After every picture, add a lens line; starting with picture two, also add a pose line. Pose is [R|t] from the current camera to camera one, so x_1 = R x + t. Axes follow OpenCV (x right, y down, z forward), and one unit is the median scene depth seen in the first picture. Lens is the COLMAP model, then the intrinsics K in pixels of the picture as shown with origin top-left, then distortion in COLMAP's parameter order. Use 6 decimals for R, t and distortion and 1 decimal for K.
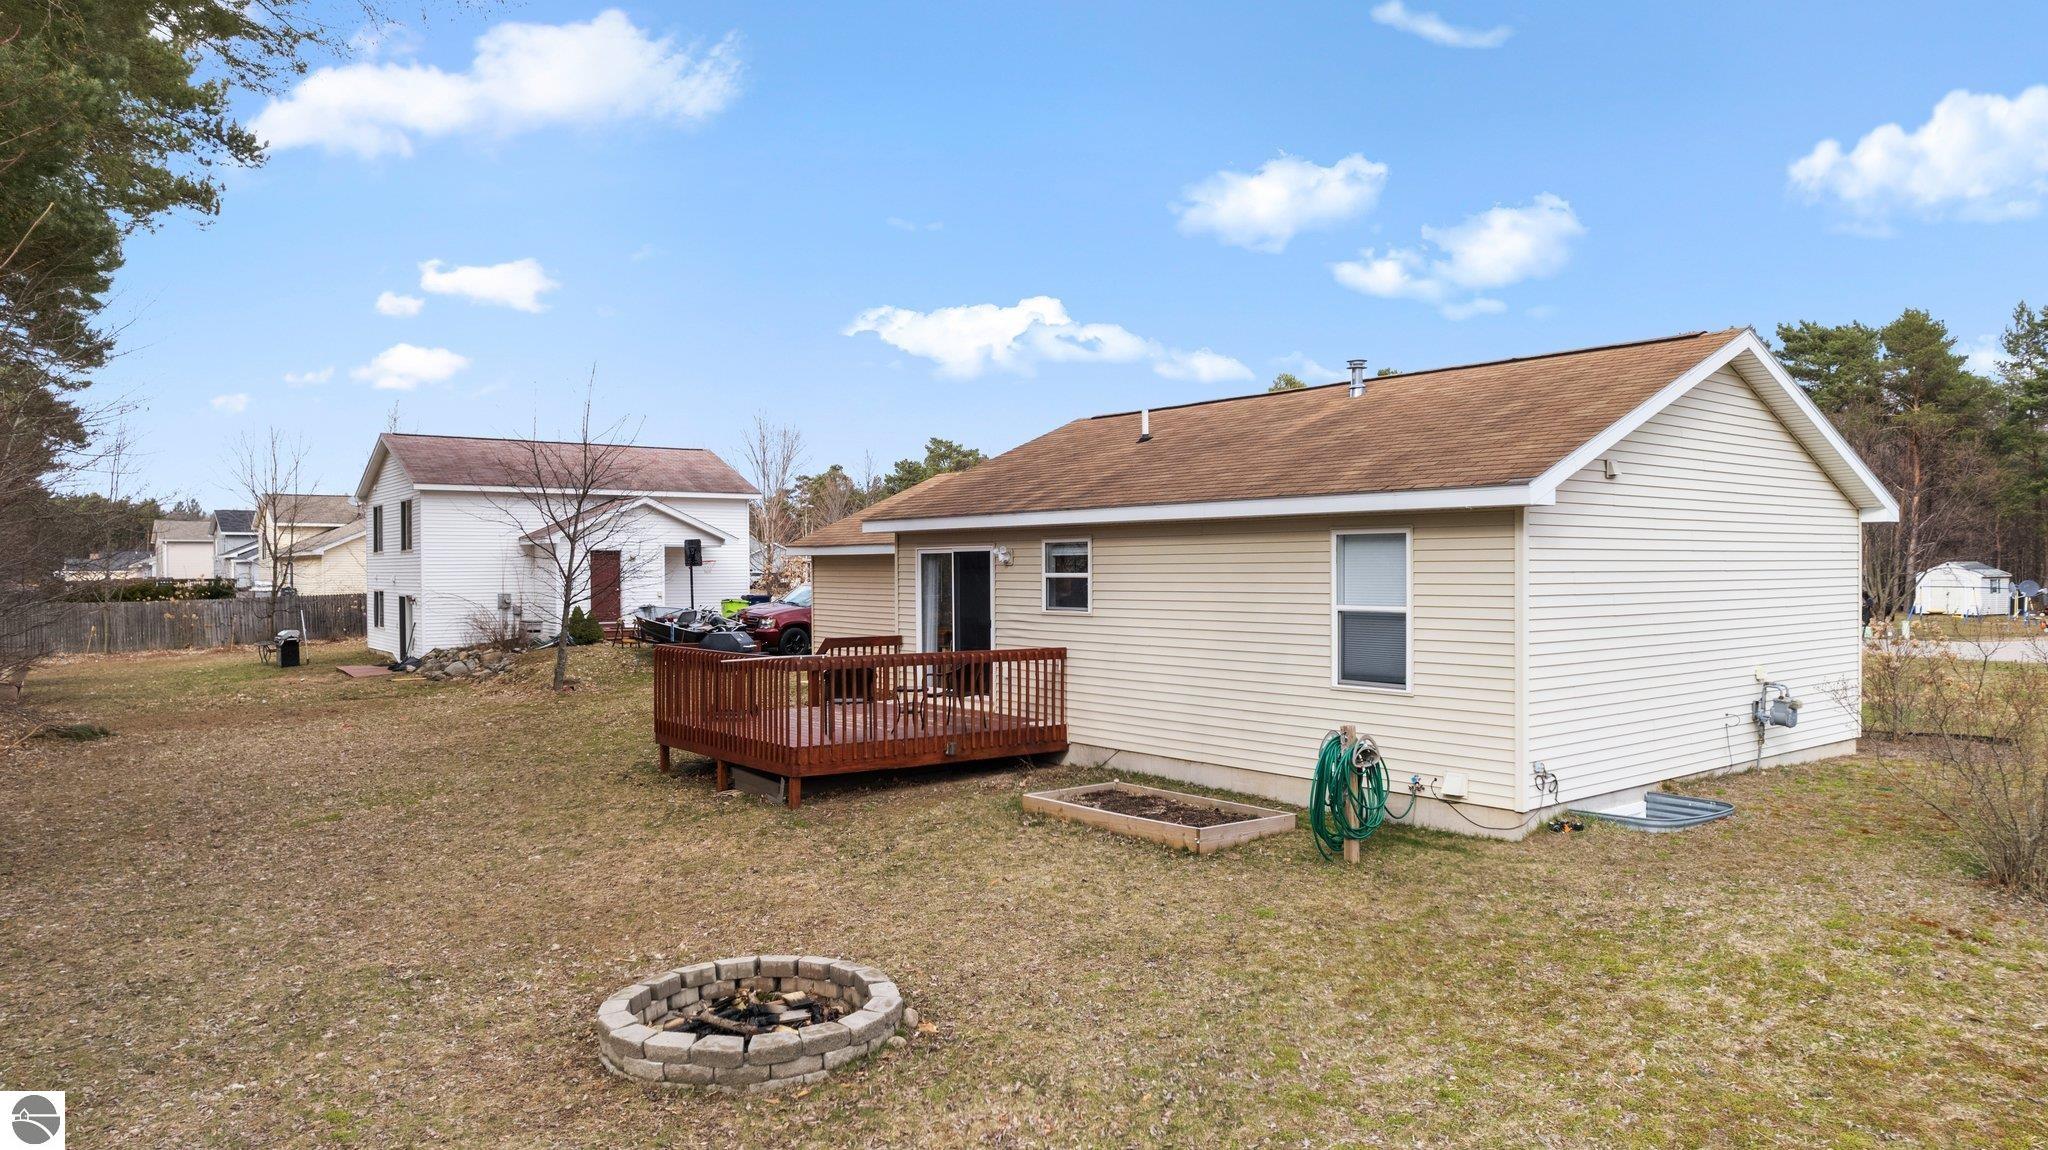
lens RADIAL K [[1306.0, 0, 1012.7], [0, 1306.0, 574.9], [0, 0, 1]] dist [-0.075732, 0.080419]
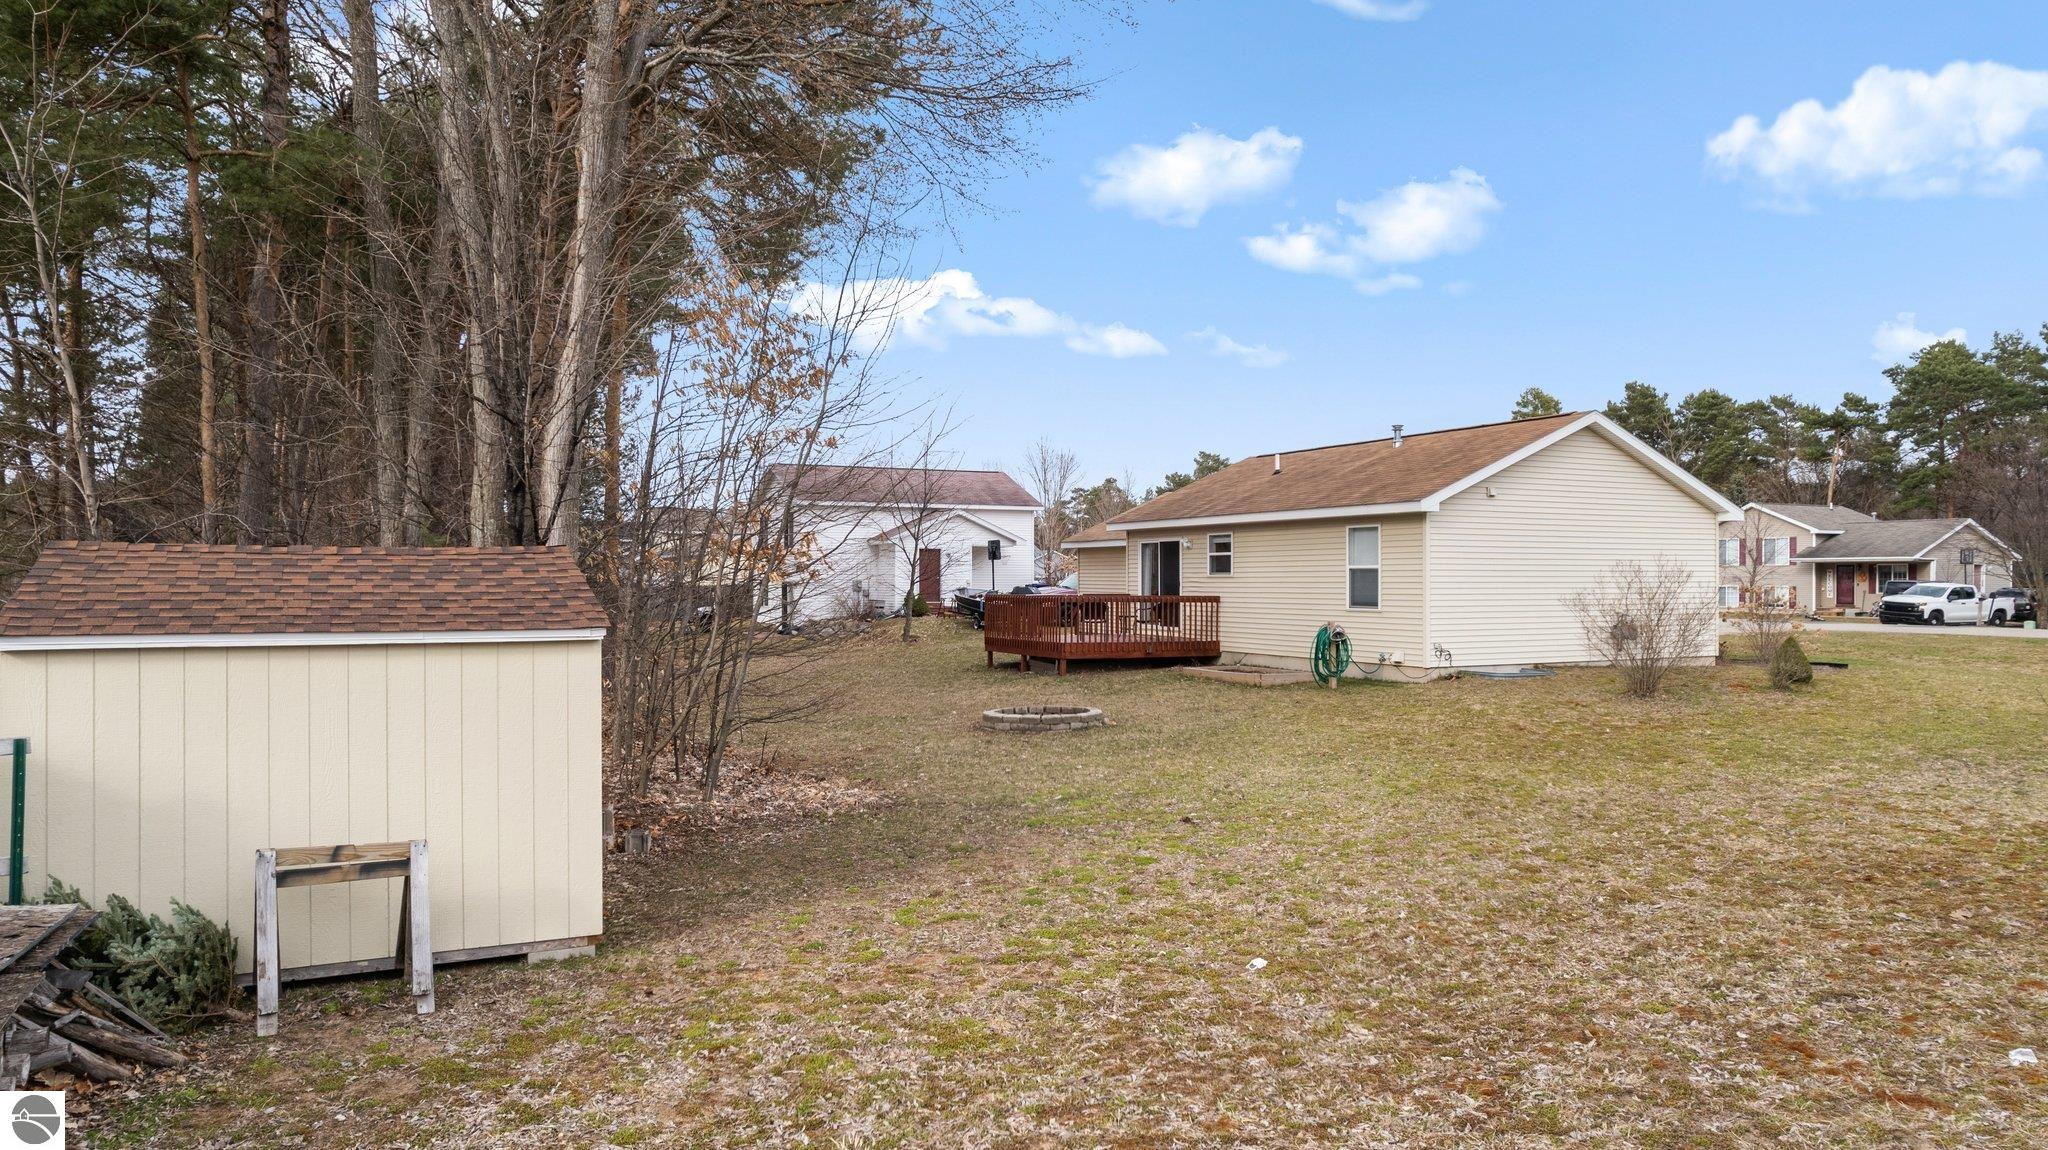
lens RADIAL K [[1308.2, 0, 1030.2], [0, 1308.2, 581.7], [0, 0, 1]] dist [-0.069466, 0.066751]
pose [[0.980390, 0.004517, -0.197015, 0.126925], [-0.005096, 0.999984, -0.002431, 0.039933], [0.197001, 0.003387, 0.980397, -0.693514]]
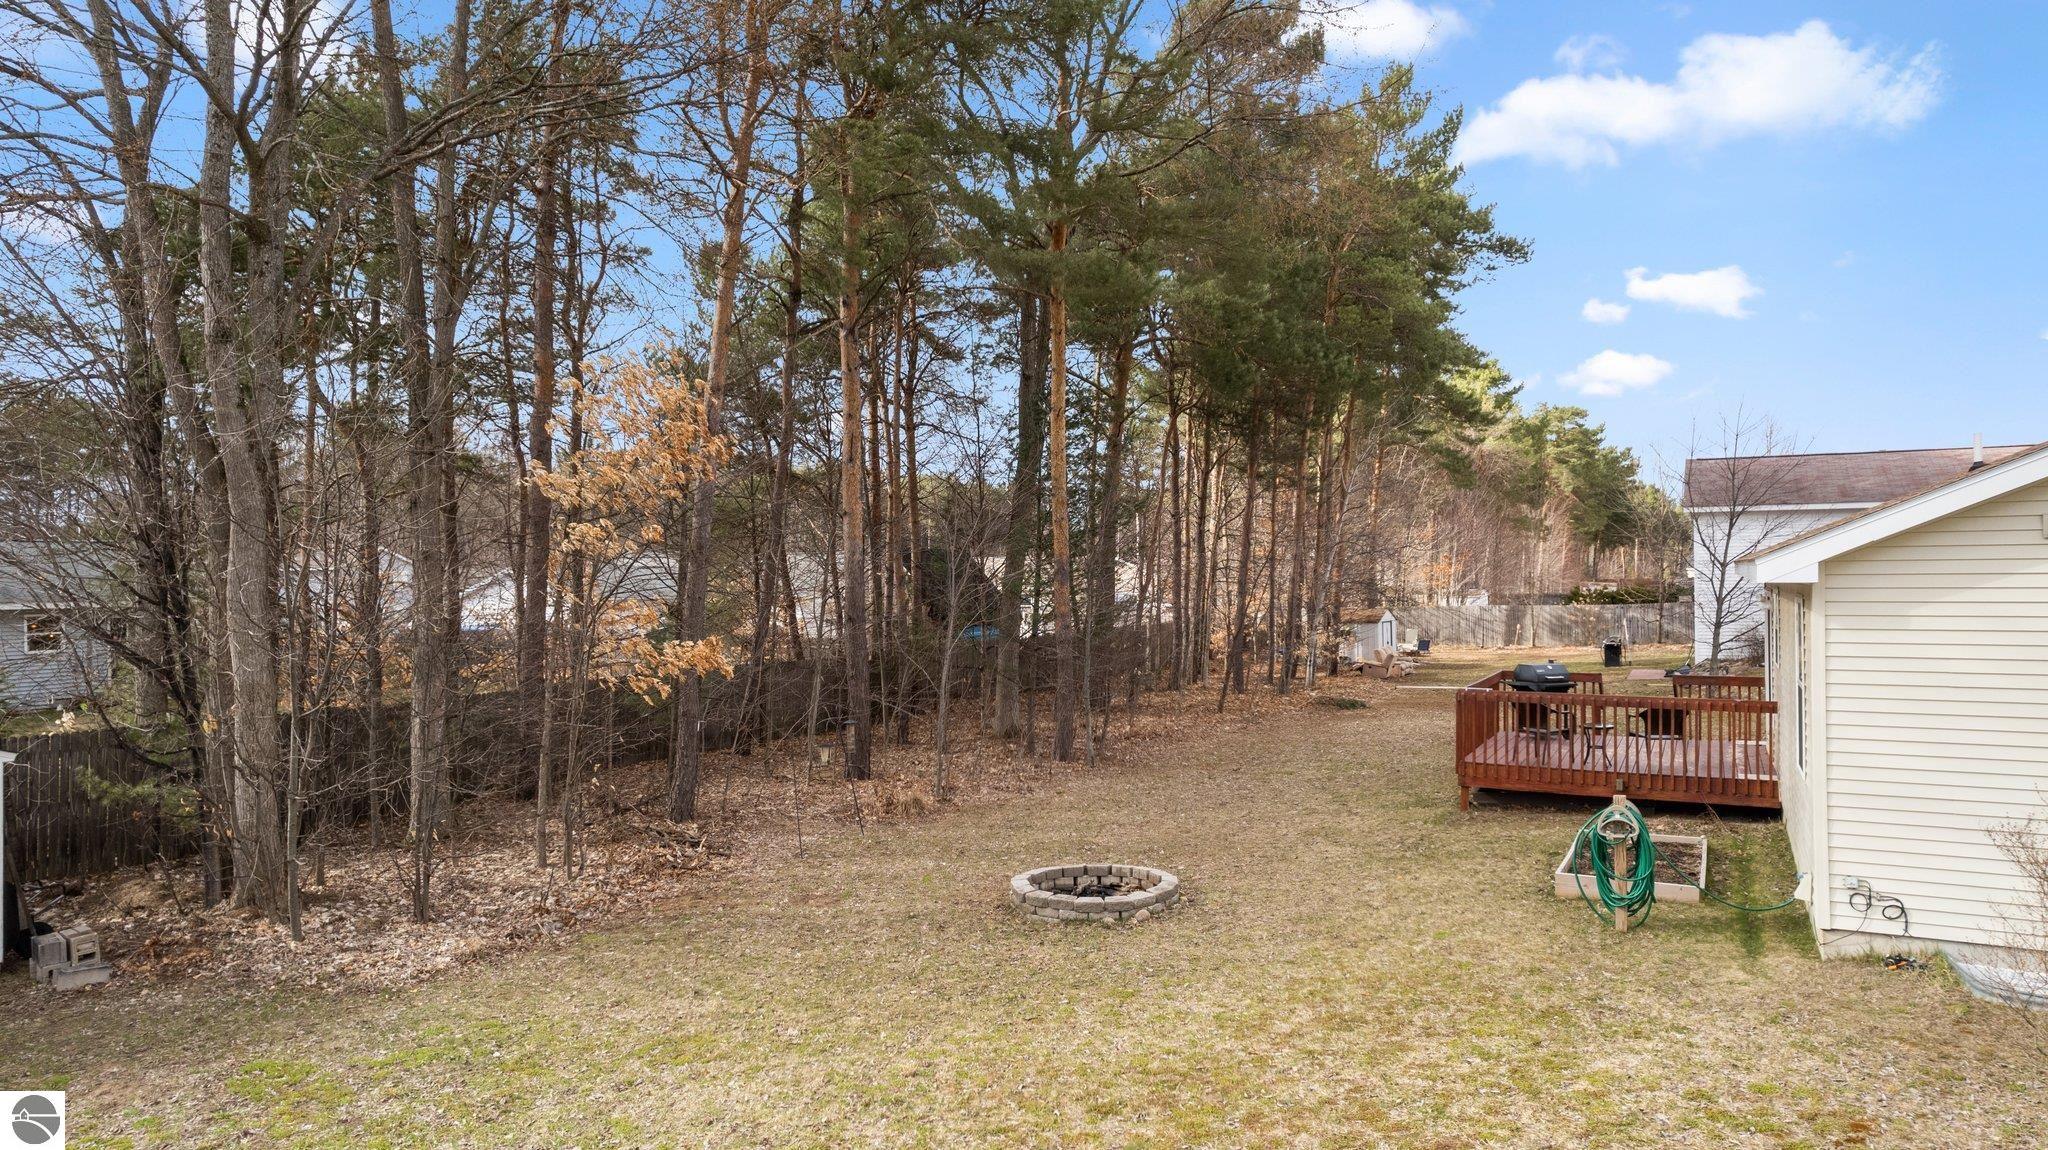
lens RADIAL K [[1308.2, 0, 1030.2], [0, 1308.2, 581.7], [0, 0, 1]] dist [-0.069466, 0.066751]
pose [[0.420576, 0.003515, -0.907250, 0.632788], [0.002012, 0.999986, 0.004807, -0.038282], [0.907255, -0.003847, 0.420563, 0.093739]]
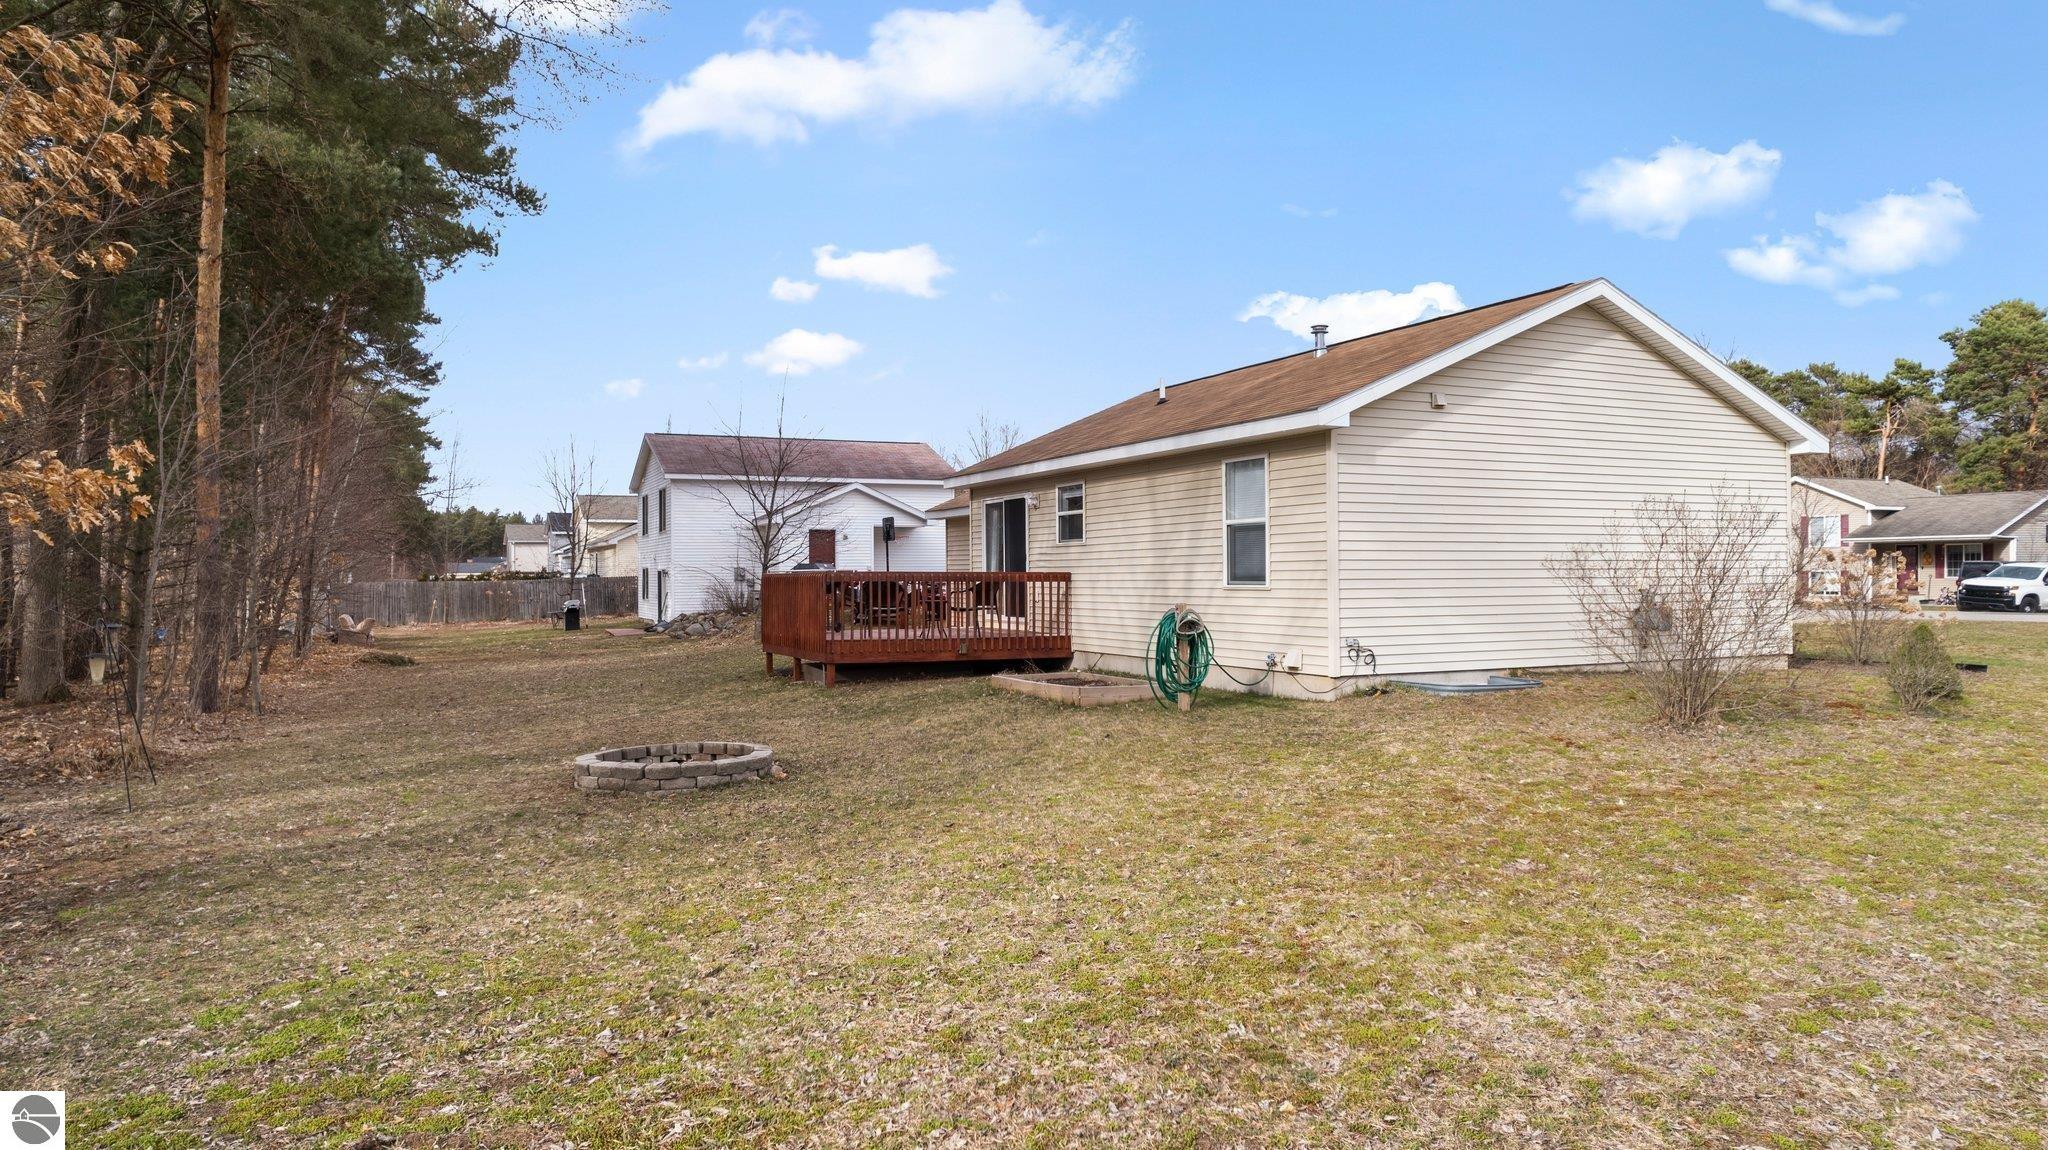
lens RADIAL K [[1302.5, 0, 1024.0], [0, 1302.5, 575.0], [0, 0, 1]] dist [-0.066459, 0.069614]
pose [[0.975735, -0.002431, -0.218941, 0.248167], [0.001425, 0.999988, -0.004754, 0.060091], [0.218950, 0.004327, 0.975726, -0.180825]]
